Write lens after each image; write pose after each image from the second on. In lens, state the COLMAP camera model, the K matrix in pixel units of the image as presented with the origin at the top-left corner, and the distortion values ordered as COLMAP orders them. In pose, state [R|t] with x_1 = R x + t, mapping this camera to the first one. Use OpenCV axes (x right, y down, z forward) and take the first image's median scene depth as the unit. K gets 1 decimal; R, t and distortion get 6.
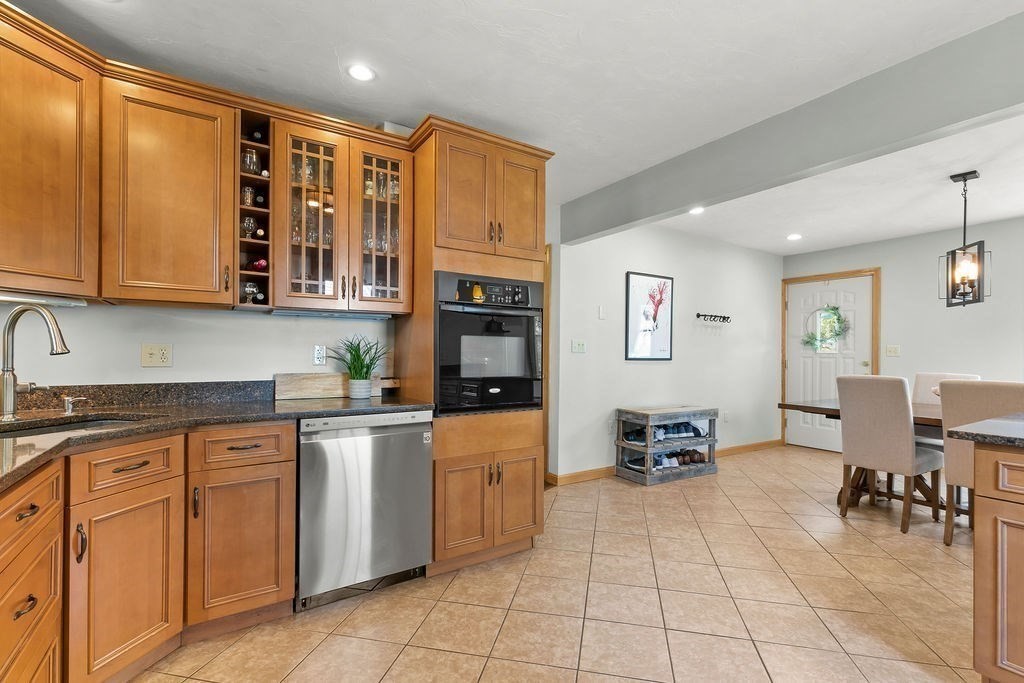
lens RADIAL K [[461.3, 0, 514.8], [0, 461.3, 350.7], [0, 0, 1]] dist [0.004423, -0.000377]
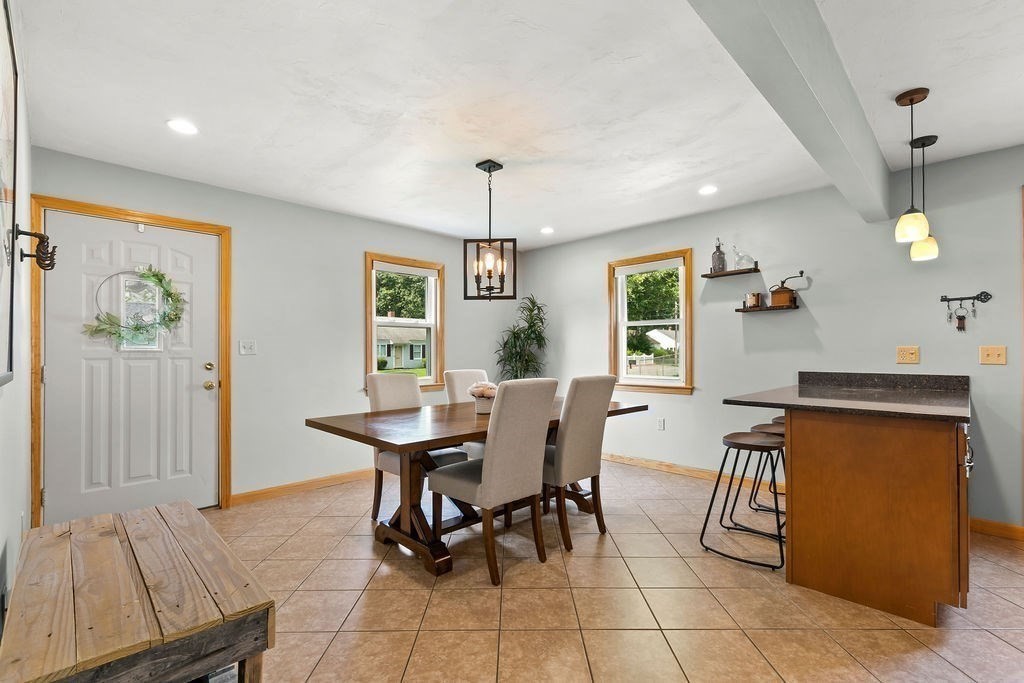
lens RADIAL K [[461.3, 0, 514.8], [0, 461.3, 350.7], [0, 0, 1]] dist [0.004423, -0.000377]
pose [[-0.225622, -0.006196, 0.974195, 0.013863], [-0.001292, 0.999981, 0.006061, 0.000842], [-0.974214, 0.000109, -0.225626, 0.701097]]
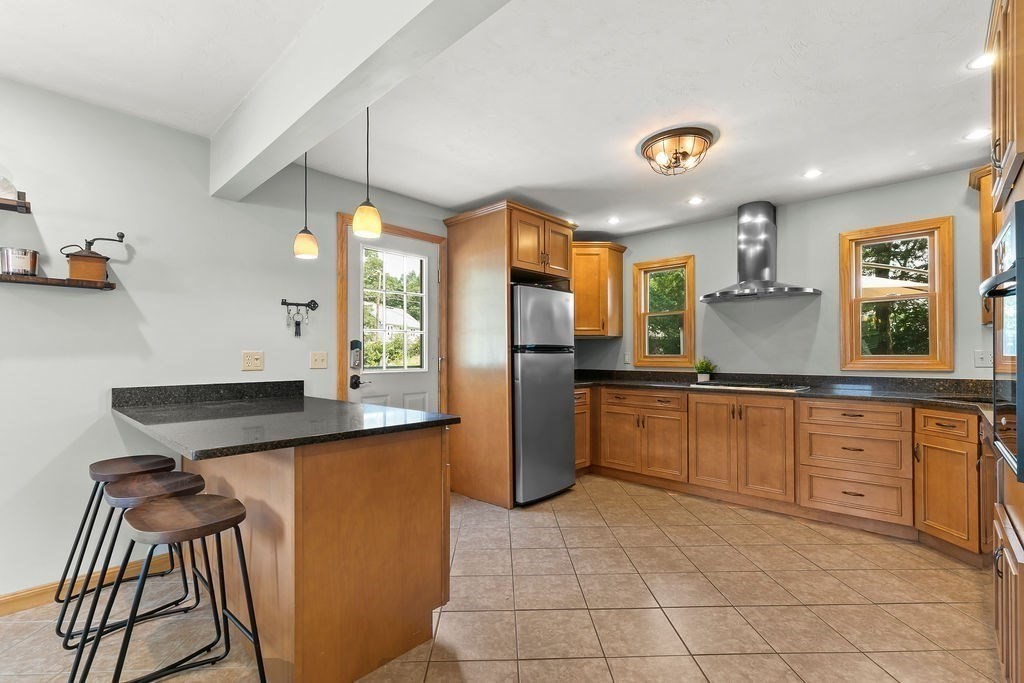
lens RADIAL K [[461.3, 0, 514.8], [0, 461.3, 350.7], [0, 0, 1]] dist [0.004423, -0.000377]
pose [[-0.967538, -0.008942, -0.252569, 0.328765], [-0.005111, 0.999862, -0.015820, 0.004805], [0.252676, -0.014016, -0.967449, 0.658568]]
